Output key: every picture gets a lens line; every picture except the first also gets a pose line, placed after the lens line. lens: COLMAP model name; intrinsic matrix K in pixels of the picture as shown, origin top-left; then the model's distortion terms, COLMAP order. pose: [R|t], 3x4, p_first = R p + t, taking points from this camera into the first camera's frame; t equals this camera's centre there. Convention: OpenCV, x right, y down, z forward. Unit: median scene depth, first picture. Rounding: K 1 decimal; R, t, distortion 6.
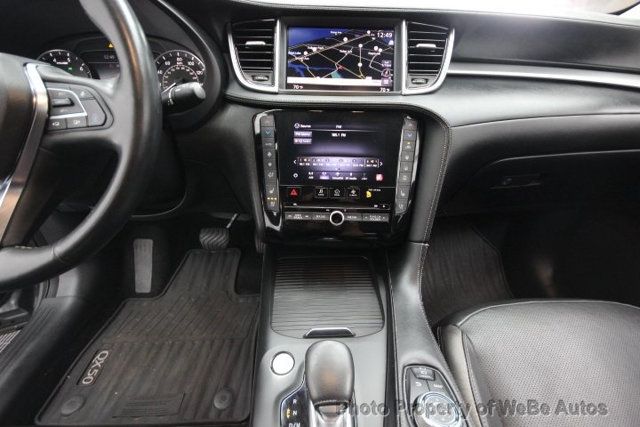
lens RADIAL K [[311.7, 0, 320.9], [0, 311.7, 218.1], [0, 0, 1]] dist [0.010924, -0.003046]
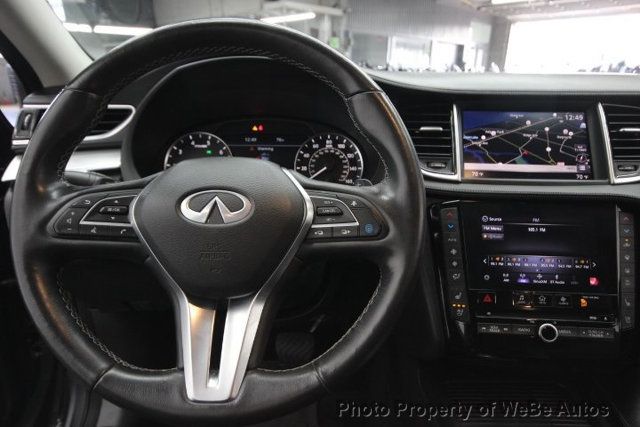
lens RADIAL K [[429.6, 0, 315.9], [0, 429.6, 215.9], [0, 0, 1]] dist [0.051800, 0.004876]
pose [[0.999758, 0.007023, -0.020866, -0.507446], [-0.011270, 0.977422, -0.210998, -0.047959], [0.018913, 0.211182, 0.977264, -0.164701]]
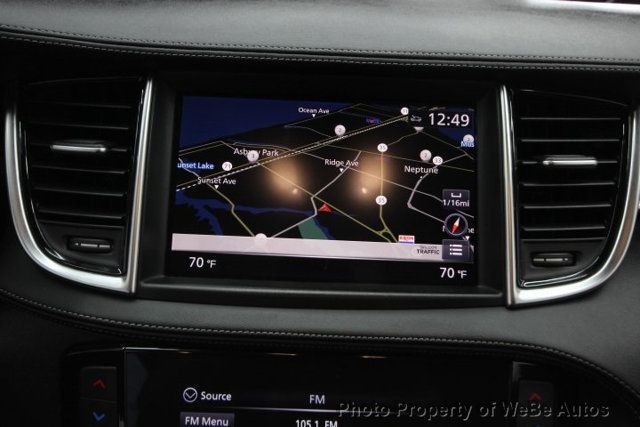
lens RADIAL K [[560.5, 0, 319.2], [0, 560.5, 208.8], [0, 0, 1]] dist [0.000711, 0.042619]
pose [[0.999856, 0.012148, 0.011861, 0.049561], [-0.010741, 0.993624, -0.112235, -0.420477], [-0.013149, 0.112091, 0.993611, 0.384154]]
